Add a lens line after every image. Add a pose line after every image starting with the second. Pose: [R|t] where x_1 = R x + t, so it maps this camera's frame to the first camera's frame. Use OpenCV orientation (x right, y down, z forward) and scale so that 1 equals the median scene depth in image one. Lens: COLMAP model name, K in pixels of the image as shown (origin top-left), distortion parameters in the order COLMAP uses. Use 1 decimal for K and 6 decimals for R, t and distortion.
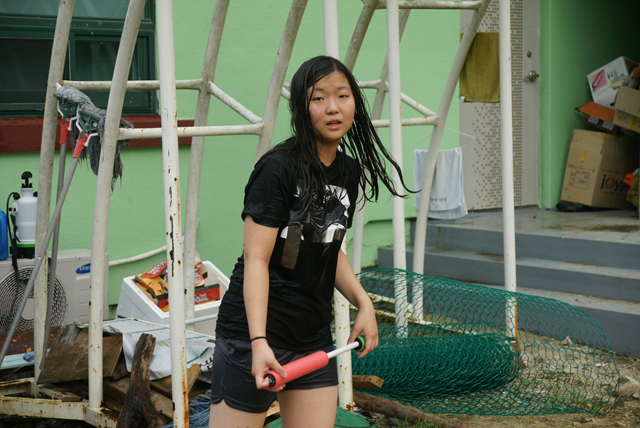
lens RADIAL K [[1318.7, 0, 320.0], [0, 1318.7, 214.0], [0, 0, 1]] dist [0.136576, 0.158102]
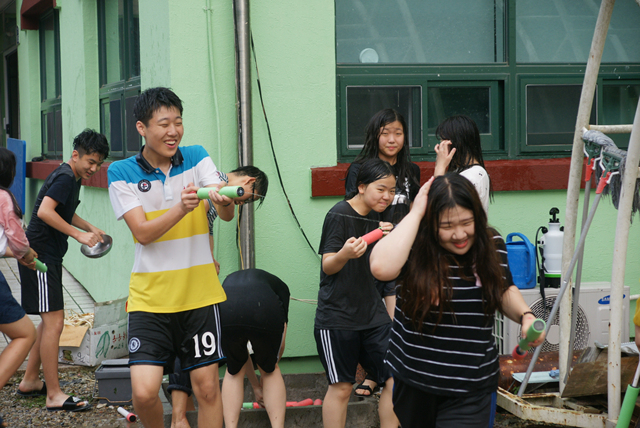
lens RADIAL K [[1506.8, 0, 320.0], [0, 1506.8, 214.0], [0, 0, 1]] dist [0.168974, 0.458102]
pose [[0.932981, 0.013081, -0.359687, 0.053358], [-0.025599, 0.999220, -0.030062, 0.017947], [0.359013, 0.037255, 0.932589, -0.261013]]
